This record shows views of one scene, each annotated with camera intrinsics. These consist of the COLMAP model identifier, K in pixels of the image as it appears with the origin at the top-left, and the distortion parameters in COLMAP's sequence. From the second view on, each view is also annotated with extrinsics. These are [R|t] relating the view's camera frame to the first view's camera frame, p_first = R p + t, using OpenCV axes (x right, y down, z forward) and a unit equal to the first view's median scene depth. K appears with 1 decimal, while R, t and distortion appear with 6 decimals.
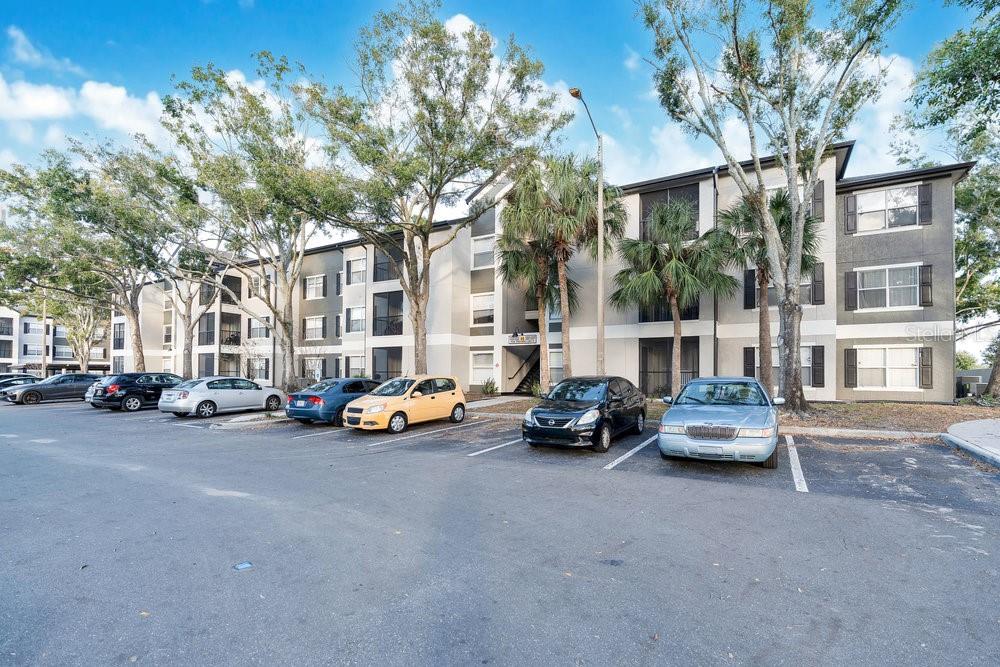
lens RADIAL K [[481.1, 0, 495.9], [0, 481.1, 353.1], [0, 0, 1]] dist [-0.000177, -0.000024]
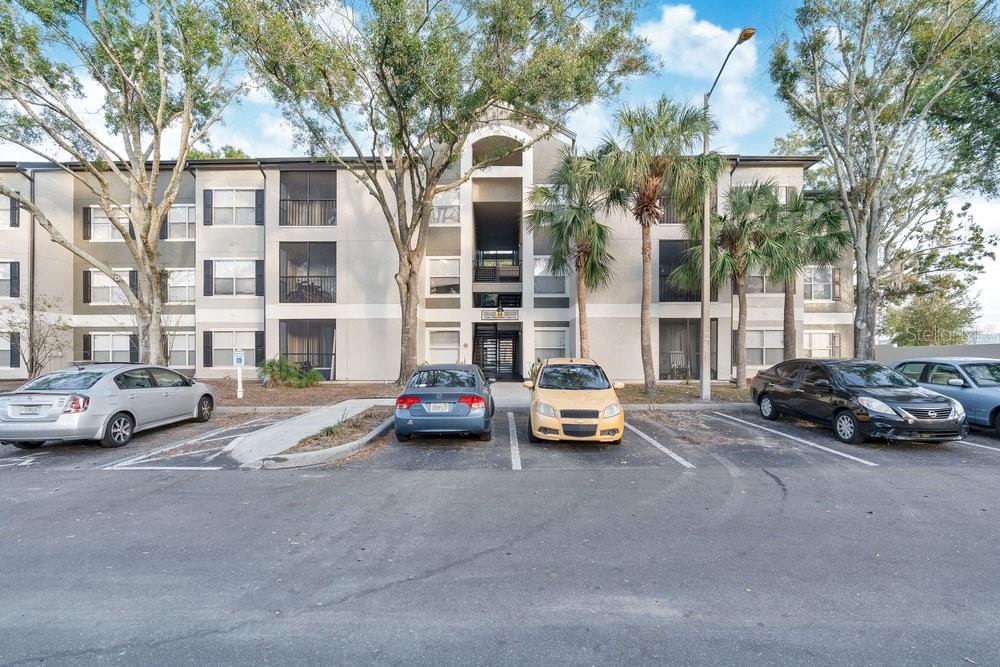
lens RADIAL K [[484.5, 0, 493.7], [0, 484.5, 336.8], [0, 0, 1]] dist [-0.000991, -0.000195]
pose [[0.862880, 0.014682, 0.505196, -0.392543], [-0.017342, 0.999849, 0.000564, 0.009535], [-0.505111, -0.009248, 0.863005, 0.272151]]
